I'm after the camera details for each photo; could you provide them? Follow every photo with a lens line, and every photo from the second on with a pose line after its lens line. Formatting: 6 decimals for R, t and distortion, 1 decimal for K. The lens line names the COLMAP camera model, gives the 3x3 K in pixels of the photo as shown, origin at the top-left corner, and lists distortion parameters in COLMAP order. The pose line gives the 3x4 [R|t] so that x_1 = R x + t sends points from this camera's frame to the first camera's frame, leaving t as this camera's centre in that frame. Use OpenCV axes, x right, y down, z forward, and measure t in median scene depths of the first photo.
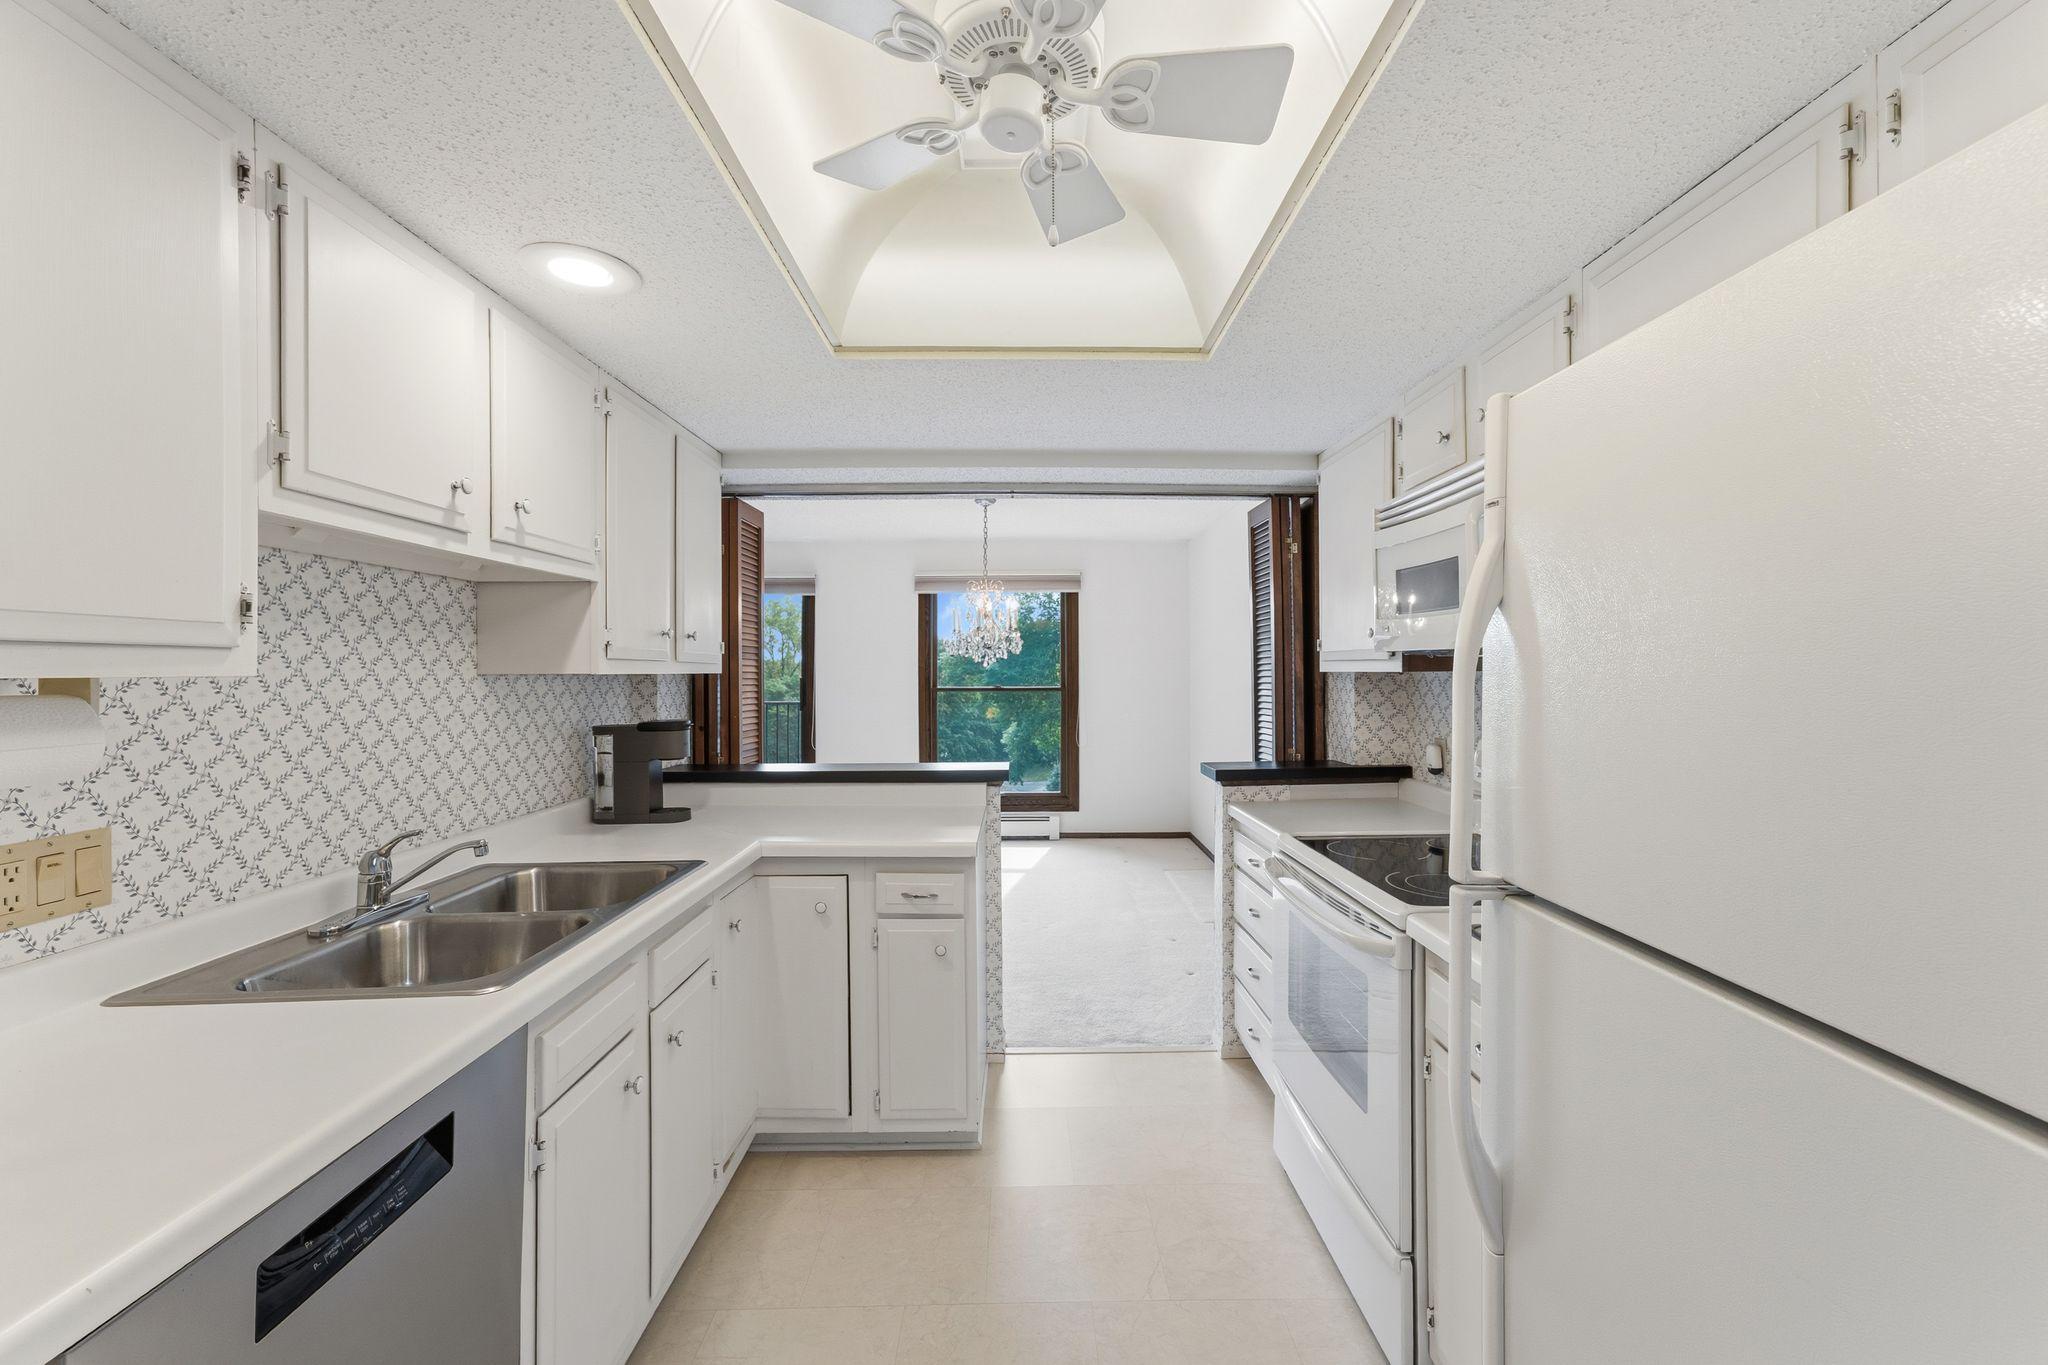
lens RADIAL K [[875.5, 0, 1033.8], [0, 875.5, 673.3], [0, 0, 1]] dist [0.002231, 0.000323]
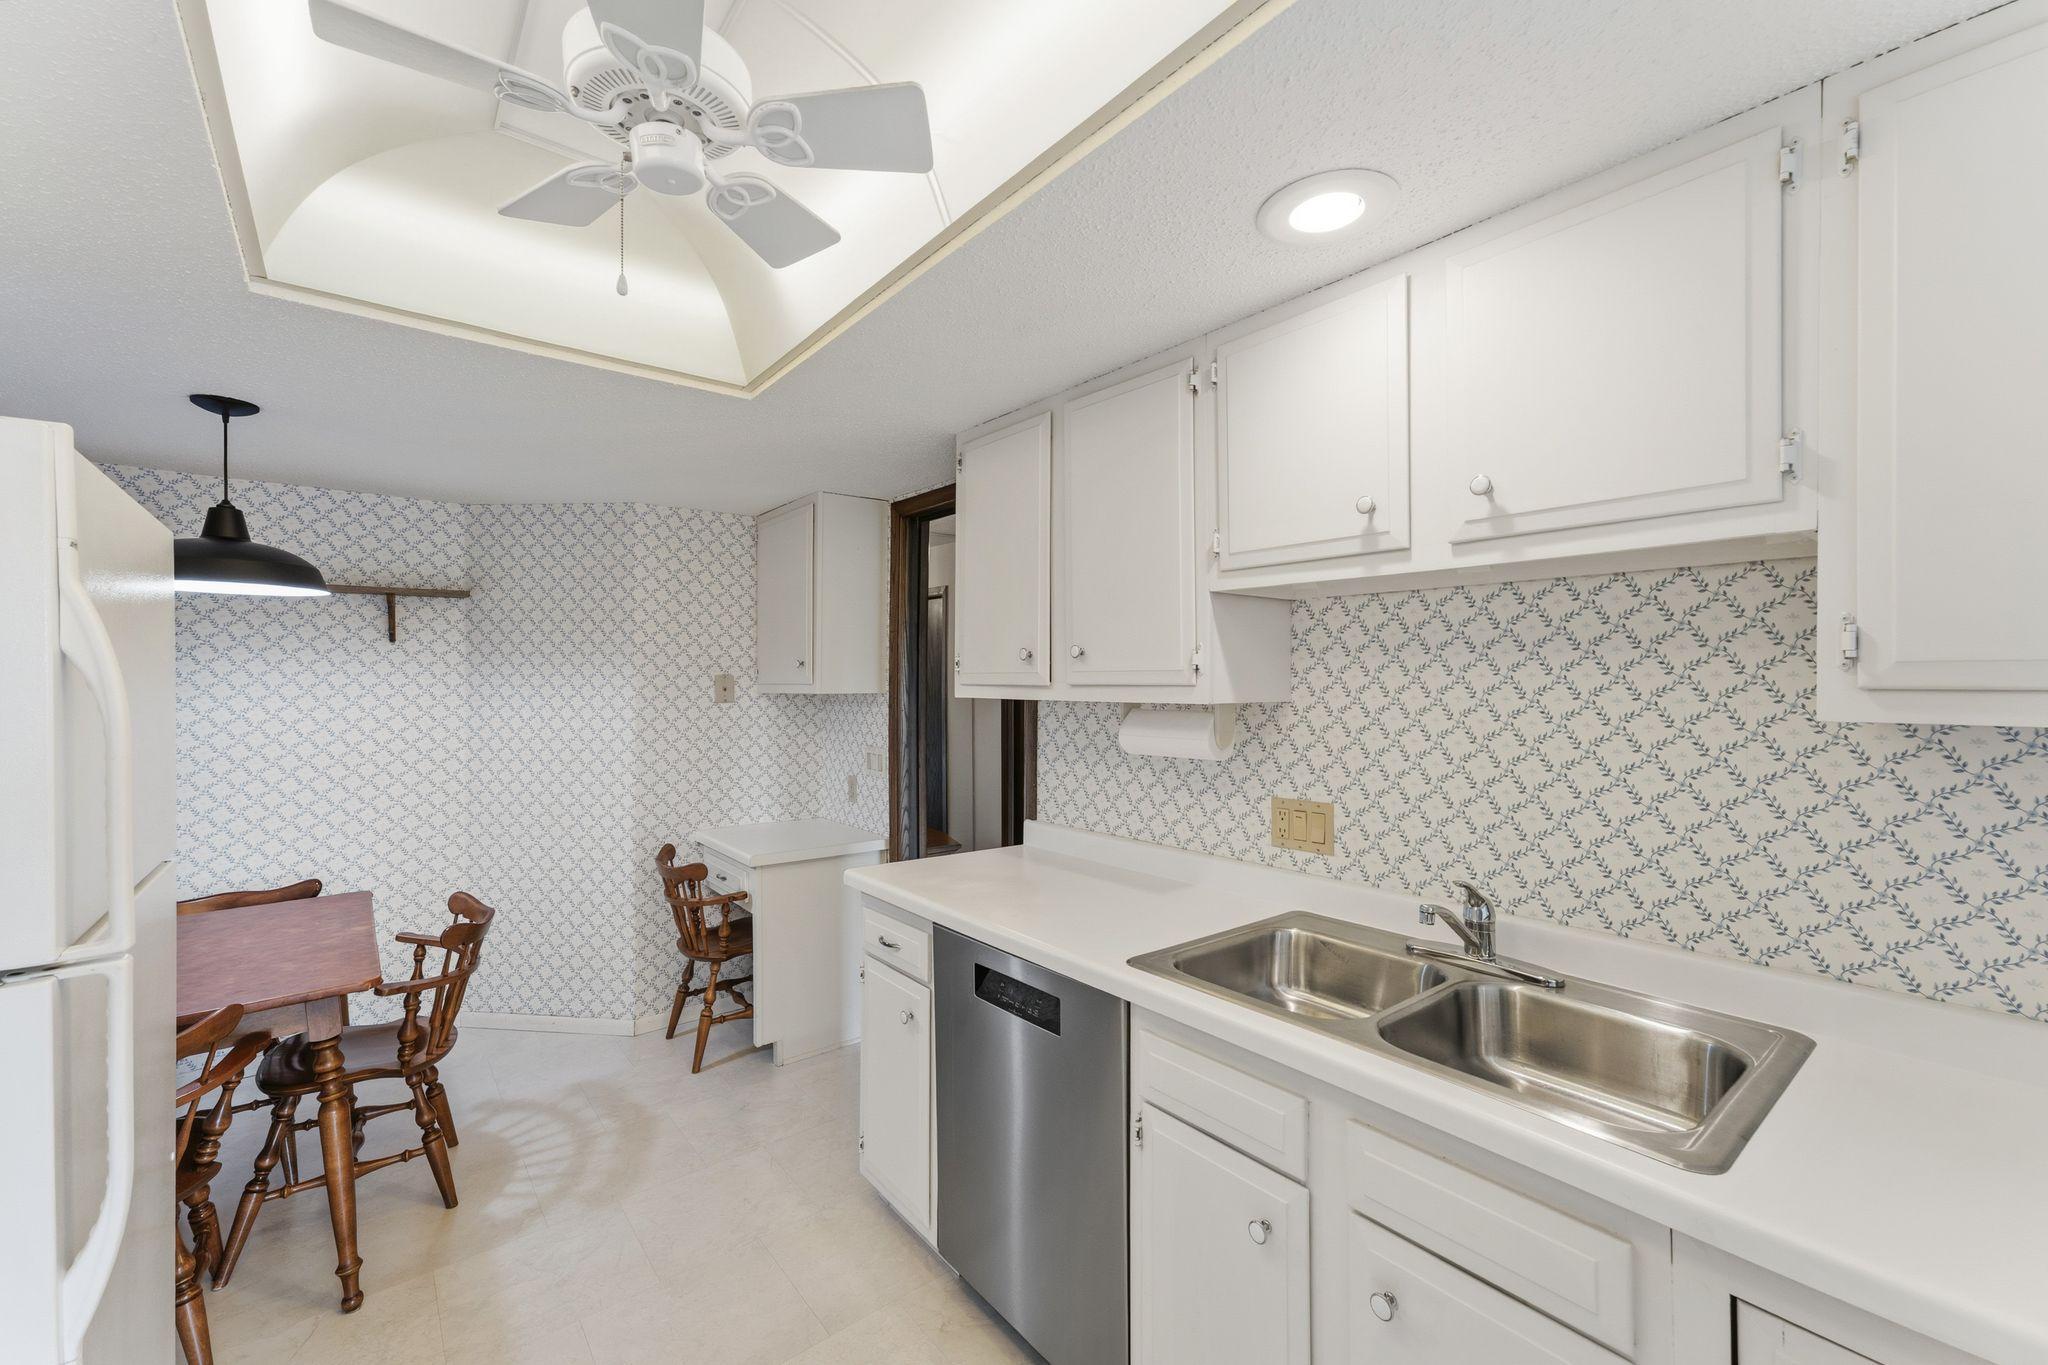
lens RADIAL K [[828.5, 0, 1024.0], [0, 828.5, 682.5], [0, 0, 1]] dist [0.001204, 0.000337]
pose [[-0.792858, -0.004107, -0.609392, 0.201739], [-0.005673, 0.999984, 0.000641, -0.026453], [0.609380, 0.003965, -0.792869, 1.673288]]
